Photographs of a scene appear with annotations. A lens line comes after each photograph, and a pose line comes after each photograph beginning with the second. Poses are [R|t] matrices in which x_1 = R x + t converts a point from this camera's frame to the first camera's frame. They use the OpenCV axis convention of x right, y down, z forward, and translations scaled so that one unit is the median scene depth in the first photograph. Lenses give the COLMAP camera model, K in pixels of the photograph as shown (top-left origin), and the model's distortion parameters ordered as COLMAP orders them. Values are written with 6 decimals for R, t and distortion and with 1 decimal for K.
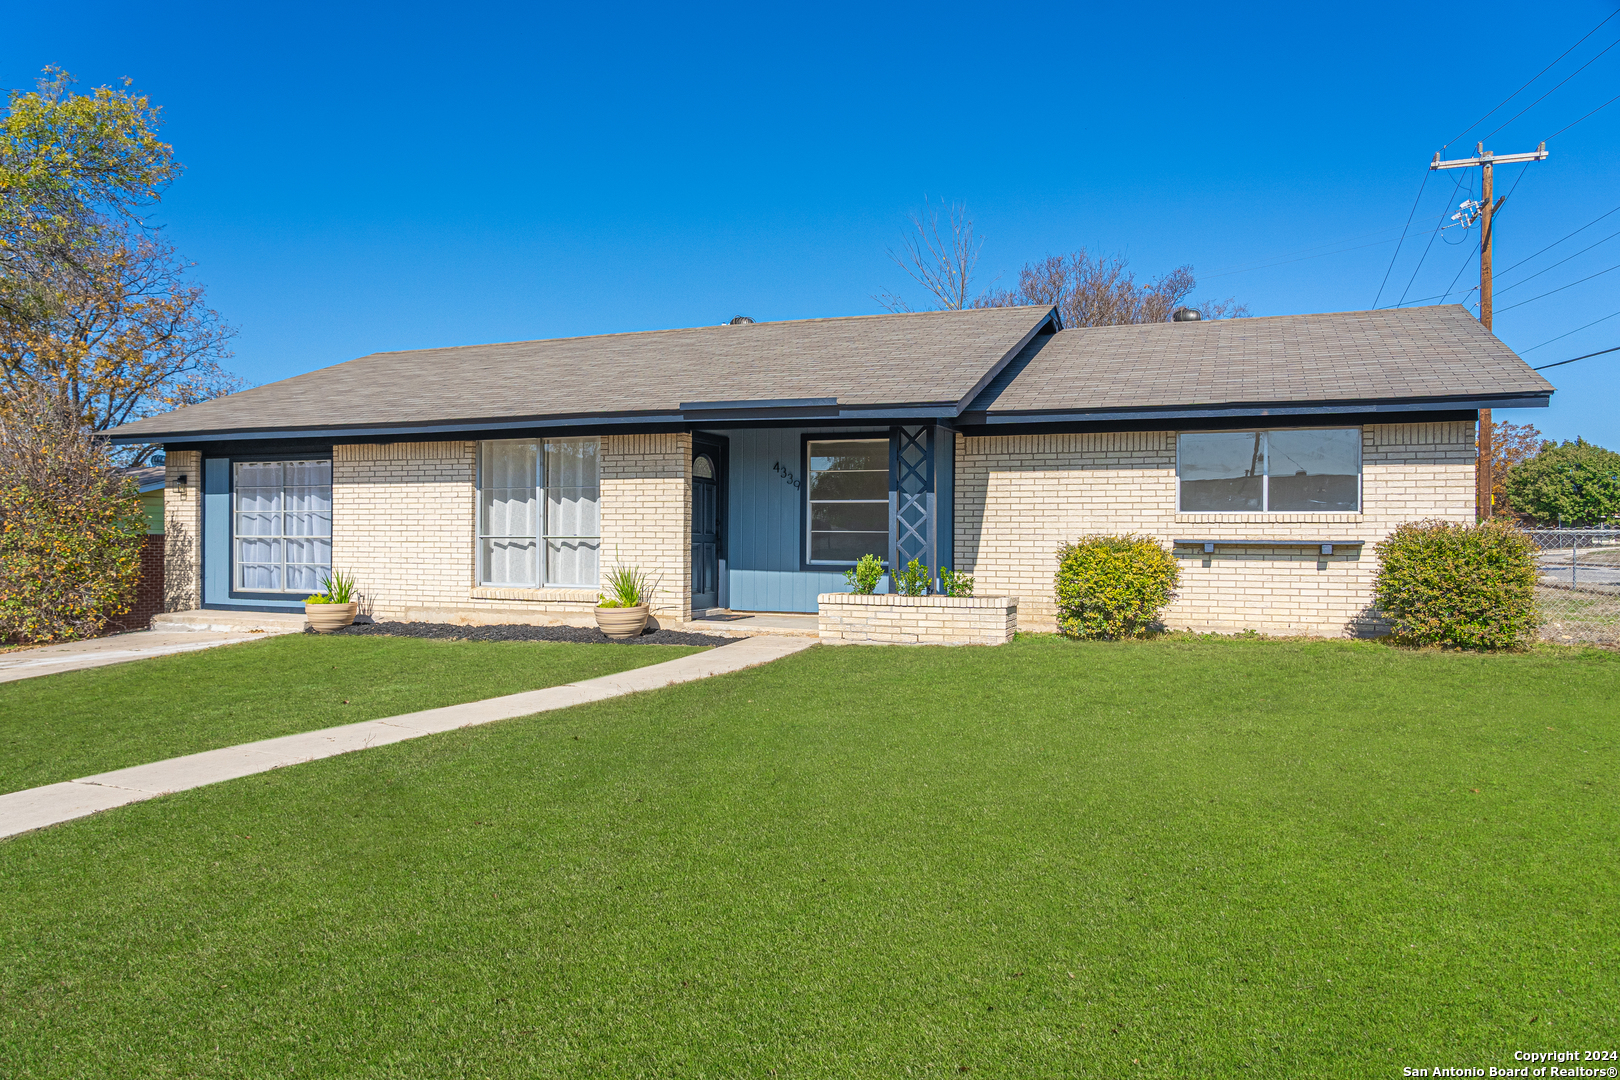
lens RADIAL K [[1149.6, 0, 811.8], [0, 1149.6, 539.2], [0, 0, 1]] dist [0.004278, 0.000781]
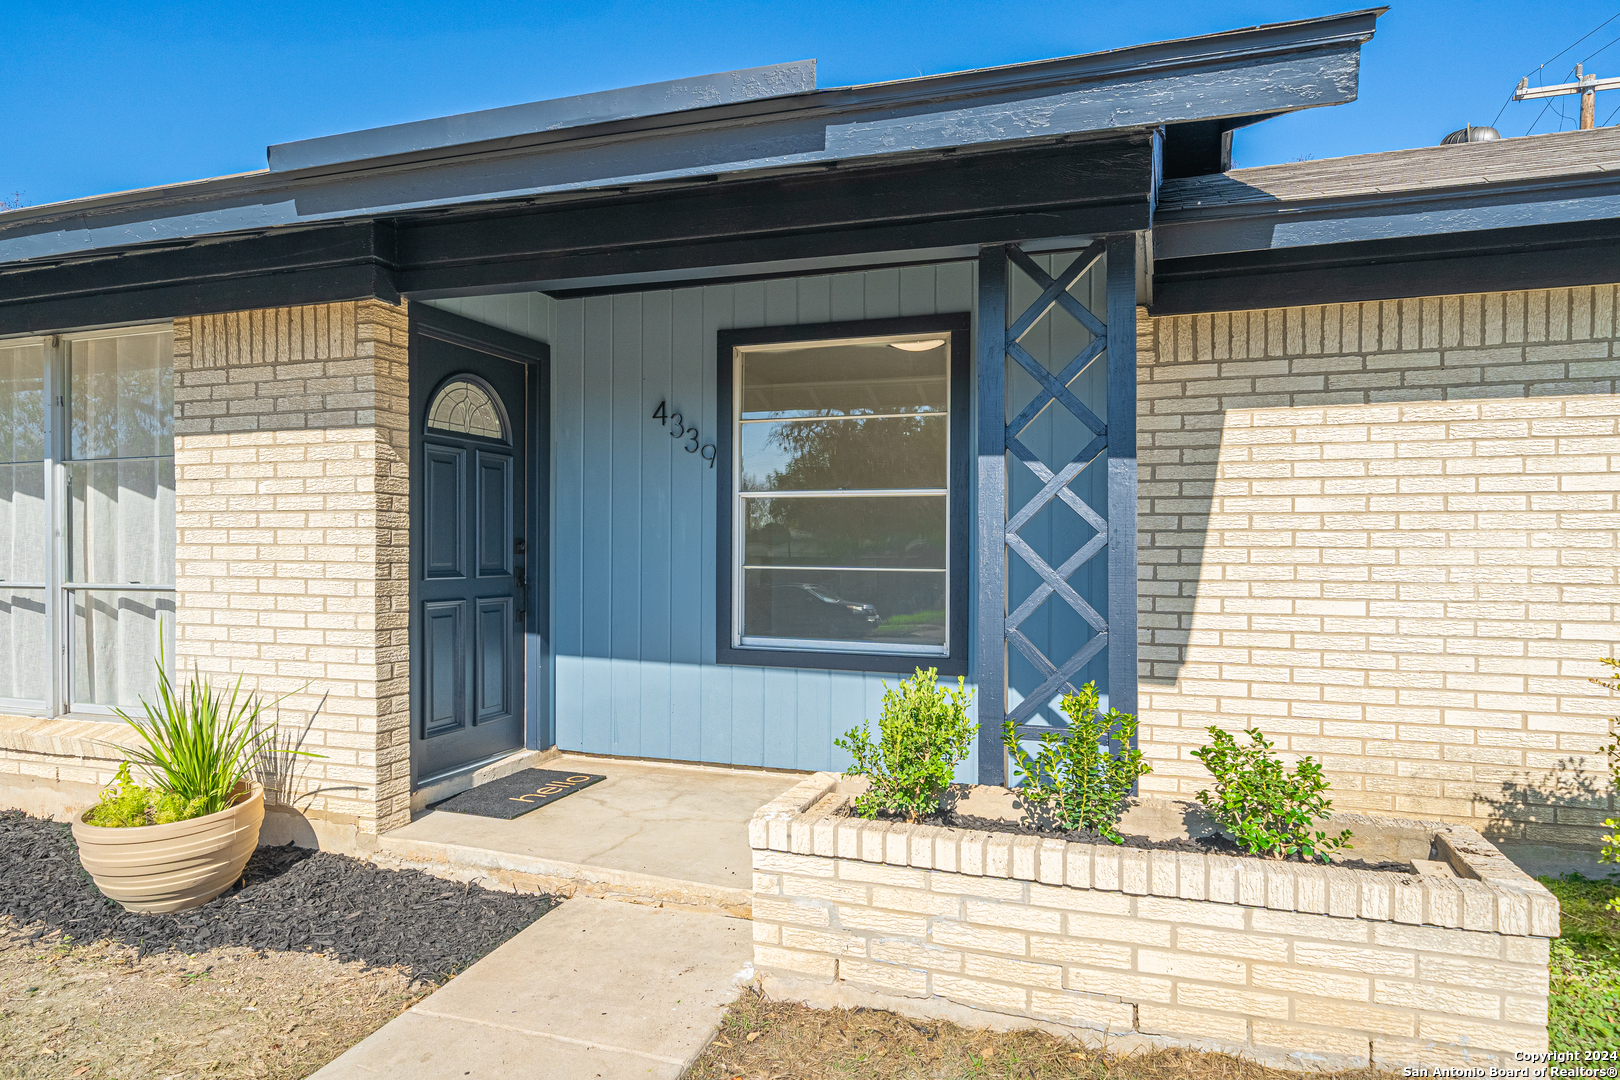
lens RADIAL K [[990.5, 0, 815.0], [0, 990.5, 541.4], [0, 0, 1]] dist [-0.010384, -0.002307]
pose [[0.999120, -0.005166, 0.041633, 0.010811], [0.005047, 0.999983, 0.002963, -0.018238], [-0.041648, -0.002750, 0.999129, 0.690707]]
